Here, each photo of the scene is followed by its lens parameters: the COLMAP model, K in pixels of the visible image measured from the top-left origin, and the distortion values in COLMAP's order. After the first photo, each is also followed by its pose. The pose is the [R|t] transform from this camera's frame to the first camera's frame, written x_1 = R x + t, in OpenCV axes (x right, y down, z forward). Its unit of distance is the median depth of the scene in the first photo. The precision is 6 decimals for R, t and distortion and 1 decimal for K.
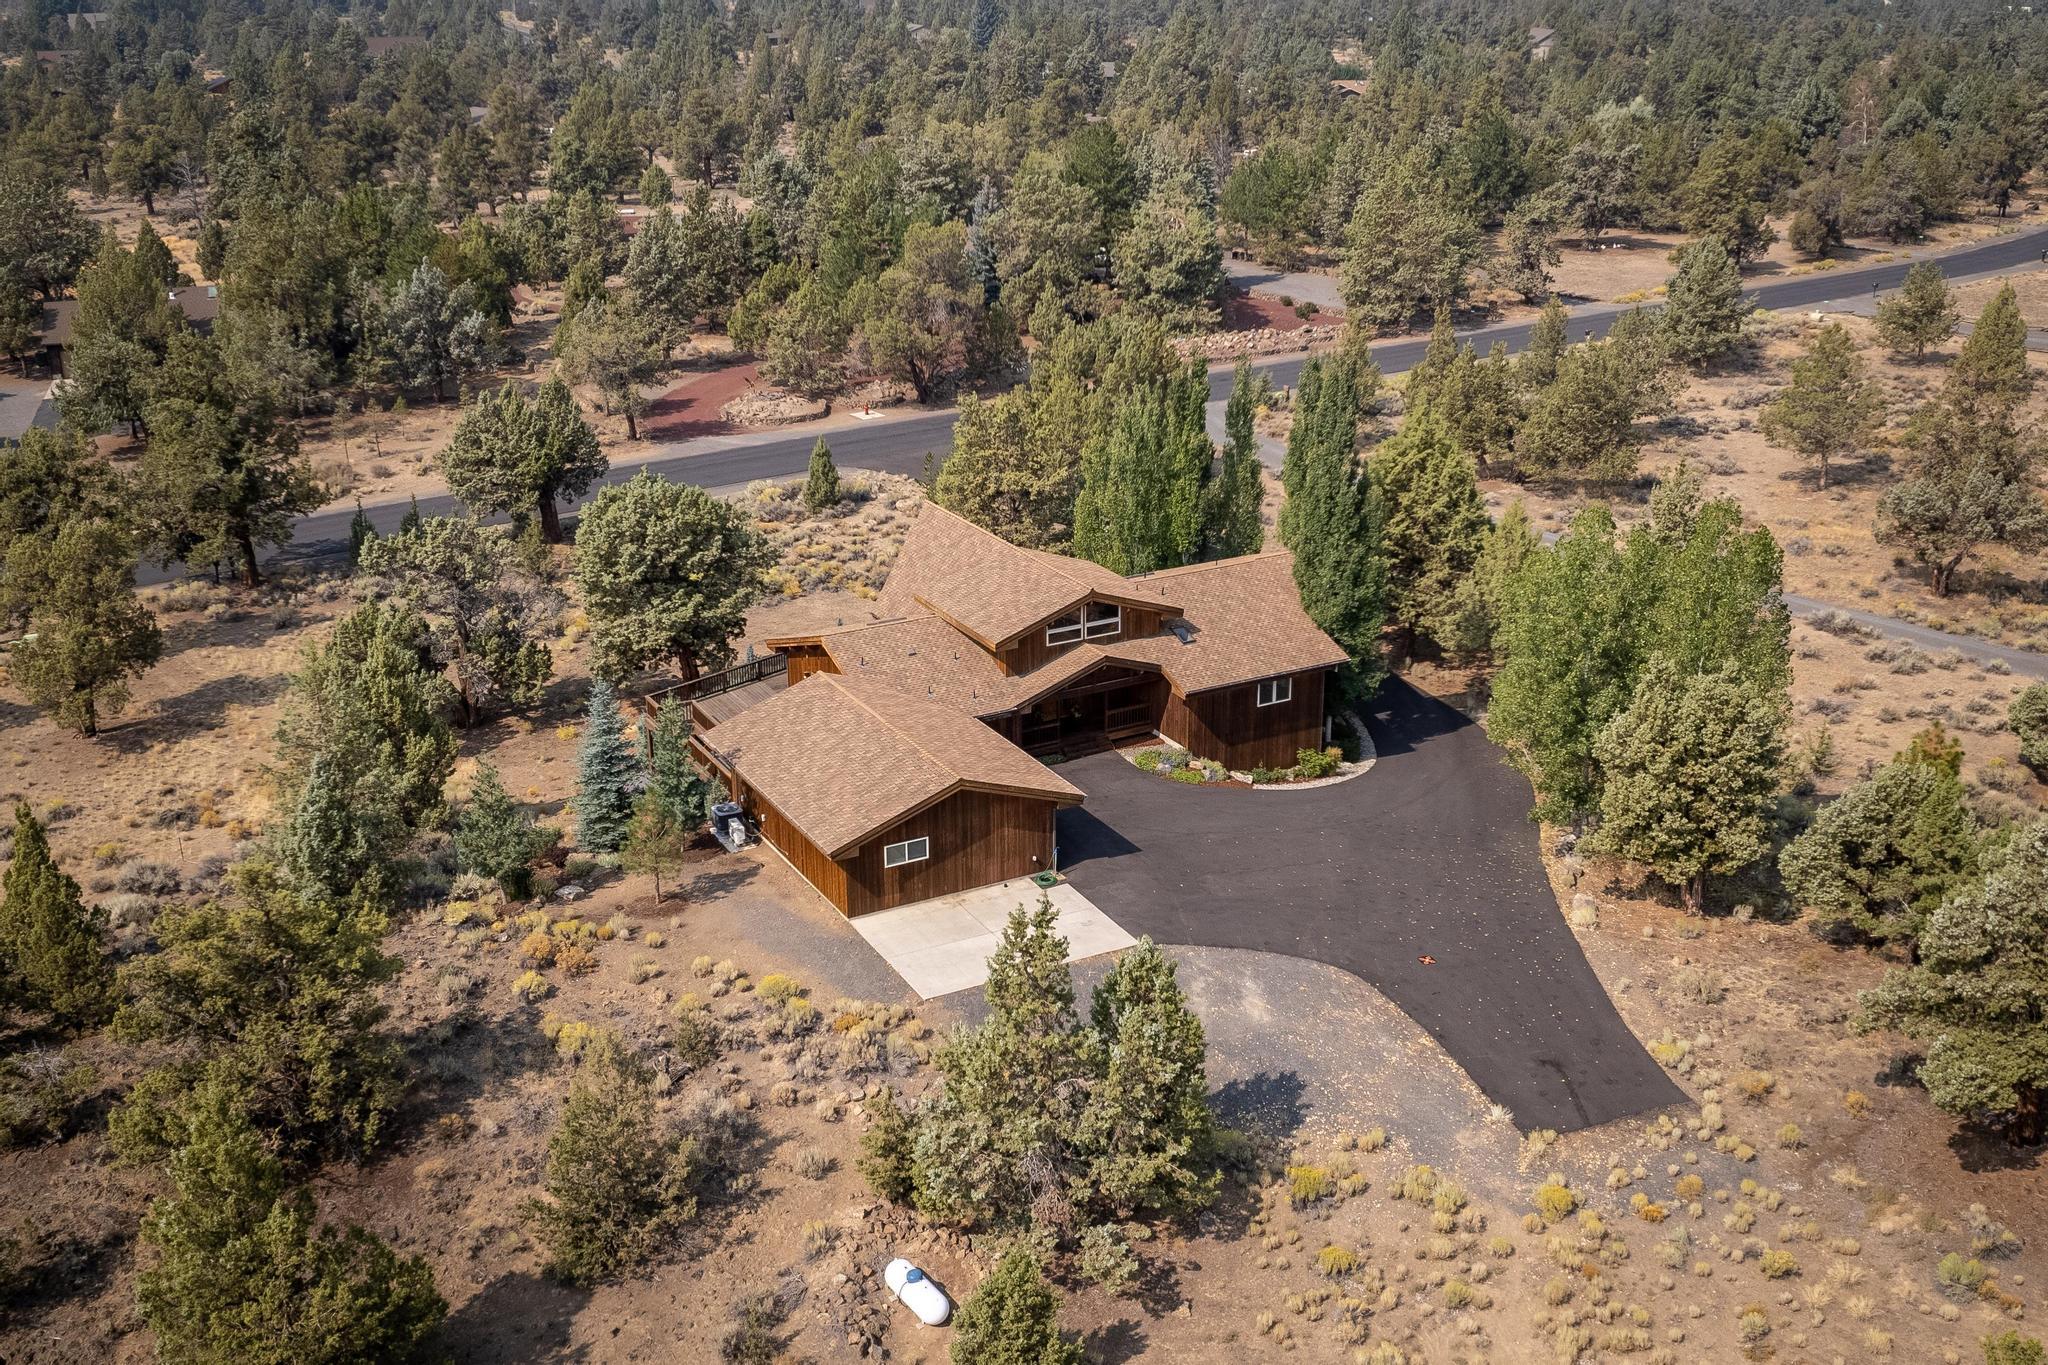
lens RADIAL K [[1347.4, 0, 1026.3], [0, 1347.4, 677.6], [0, 0, 1]] dist [-0.089810, 0.078723]
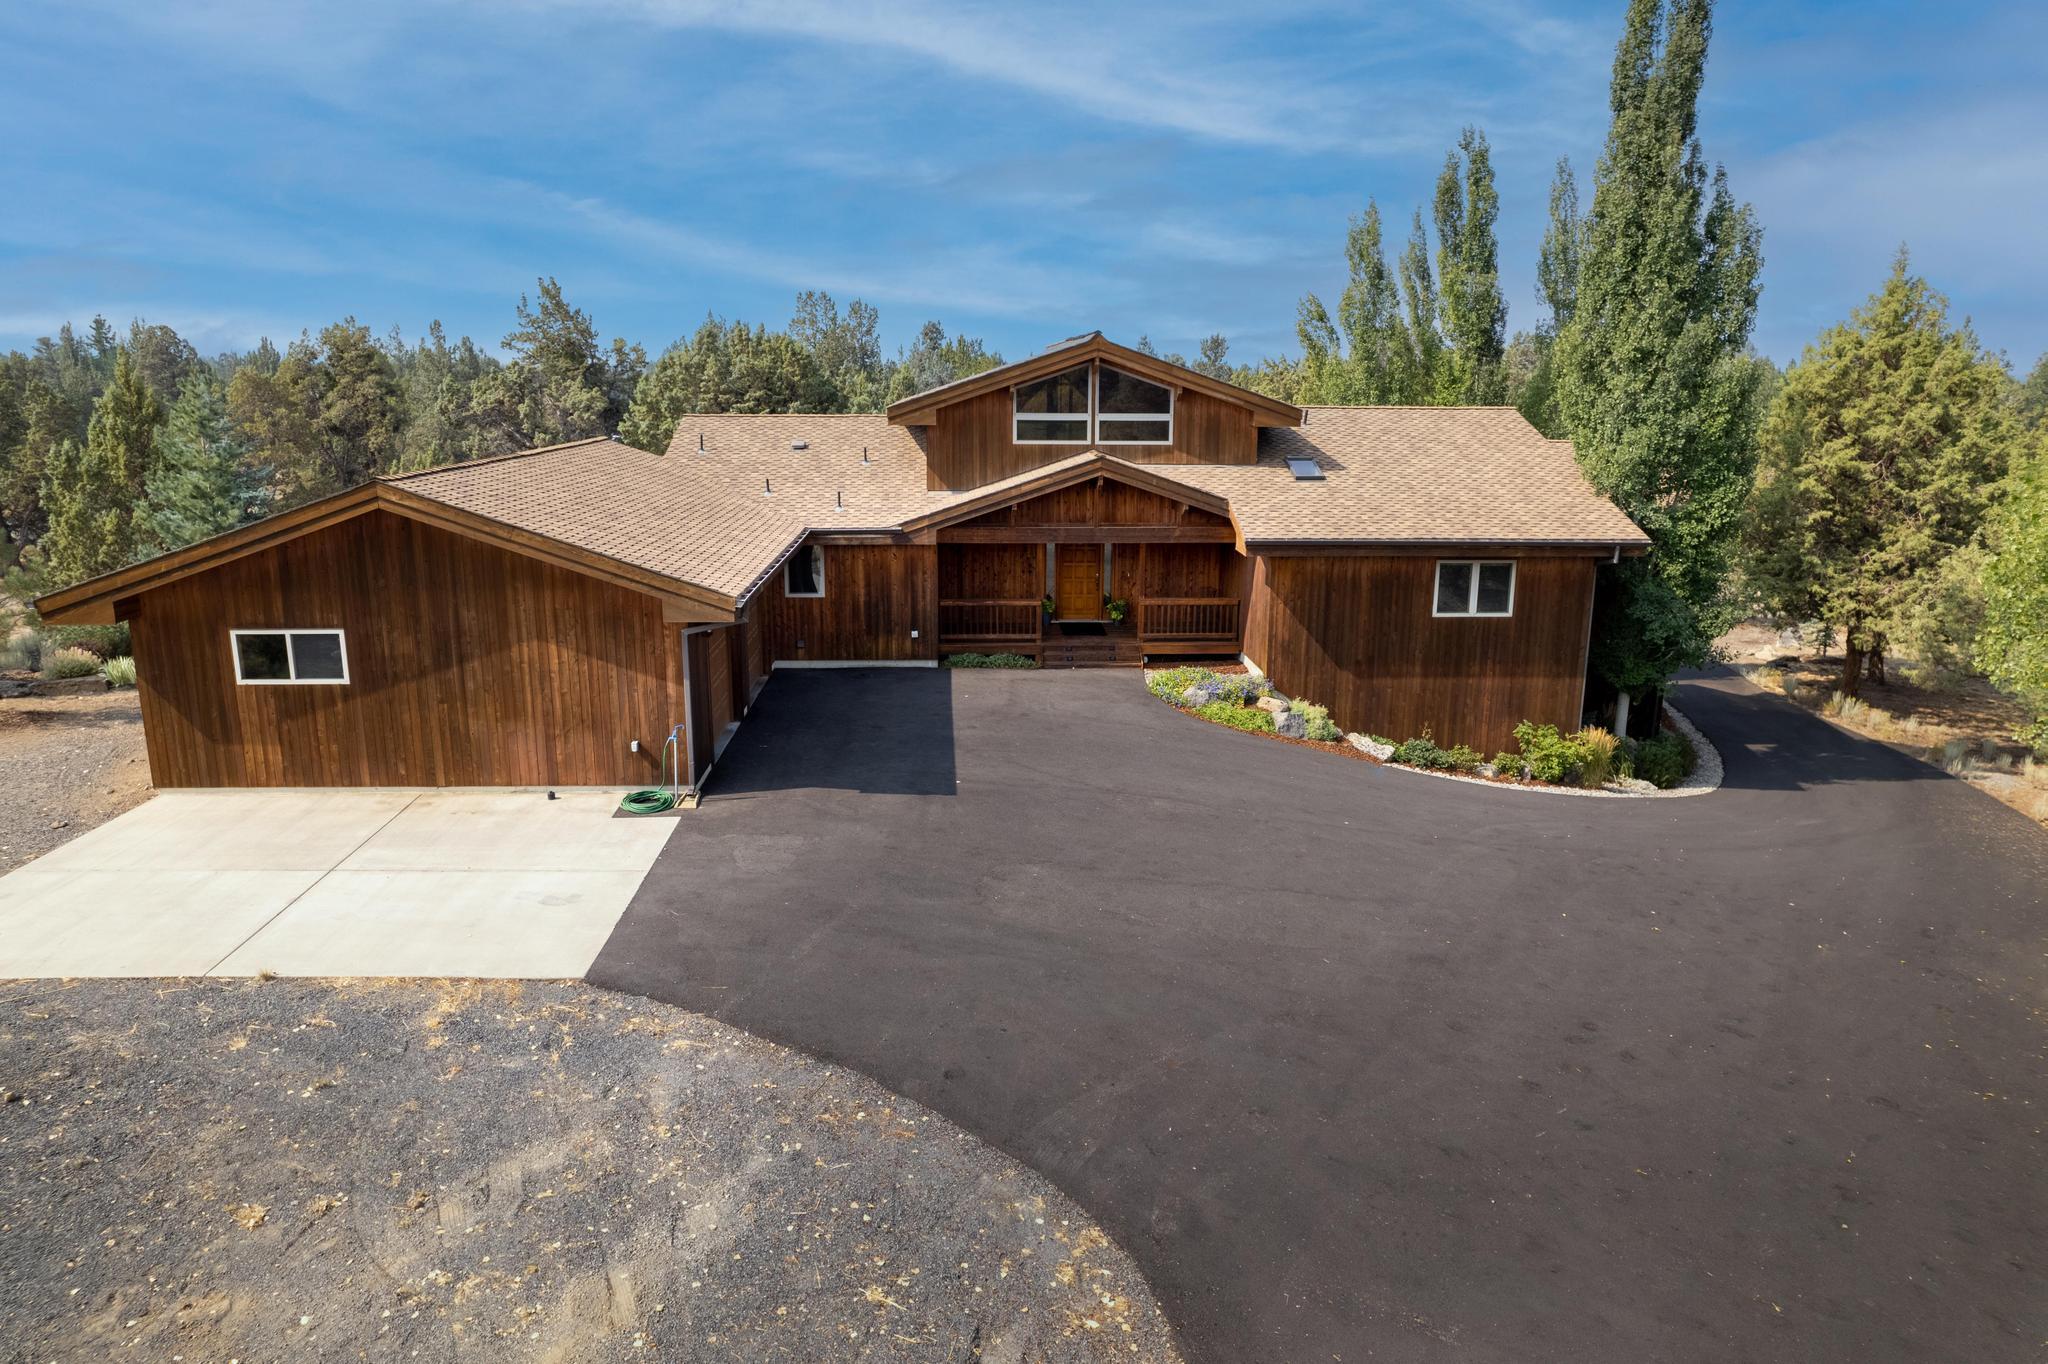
lens RADIAL K [[1347.4, 0, 1026.3], [0, 1347.4, 677.1], [0, 0, 1]] dist [-0.089810, 0.078723]
pose [[0.943151, 0.112586, -0.312714, 0.189290], [-0.137744, 0.988680, -0.059485, 0.094221], [0.302476, 0.099178, 0.947983, 0.498710]]
